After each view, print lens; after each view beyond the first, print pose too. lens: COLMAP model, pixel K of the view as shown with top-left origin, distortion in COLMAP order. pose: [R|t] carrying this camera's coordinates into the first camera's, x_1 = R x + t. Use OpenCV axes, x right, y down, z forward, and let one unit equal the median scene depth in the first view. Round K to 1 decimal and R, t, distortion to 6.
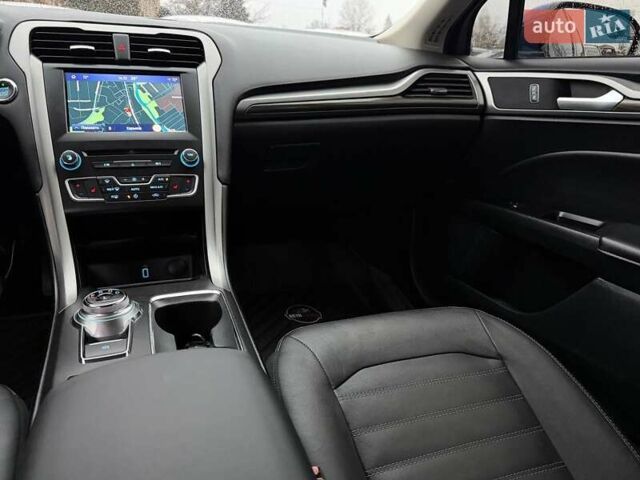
lens RADIAL K [[481.4, 0, 320.0], [0, 481.4, 240.0], [0, 0, 1]] dist [0.081339, -0.134959]
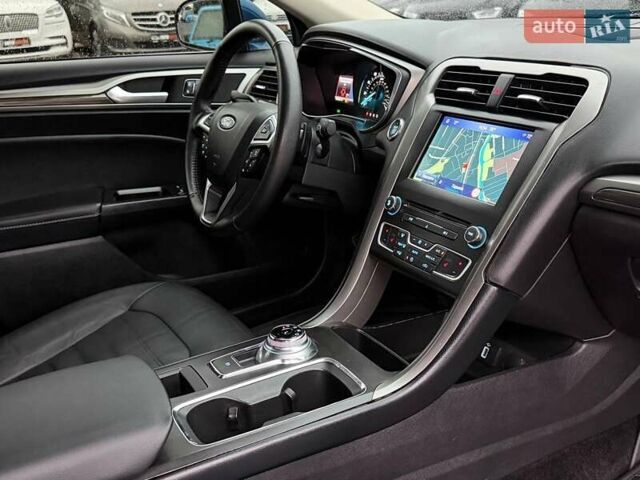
lens RADIAL K [[646.7, 0, 320.0], [0, 646.7, 240.0], [0, 0, 1]] dist [0.185145, -0.460562]
pose [[0.163131, 0.295804, -0.941216, 0.702408], [-0.294757, 0.925038, 0.239632, -0.353218], [0.941545, 0.238338, 0.238093, 0.526667]]
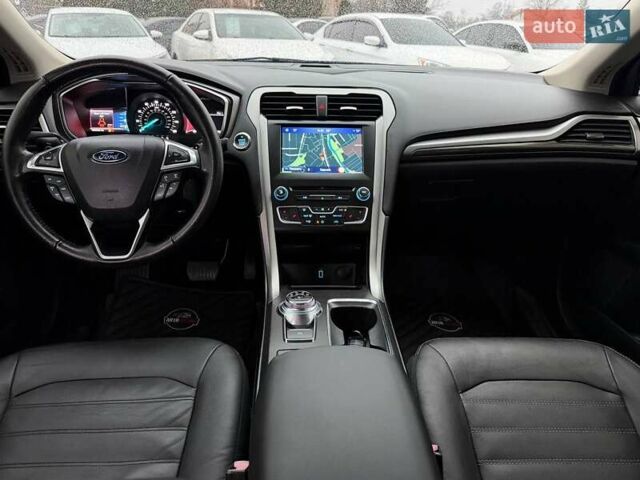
lens RADIAL K [[481.4, 0, 320.0], [0, 481.4, 240.0], [0, 0, 1]] dist [0.081339, -0.134959]
pose [[0.946177, 0.099307, -0.308036, 0.031467], [-0.091357, 0.995008, 0.040162, -0.090440], [0.310487, -0.009859, 0.950526, -0.268182]]
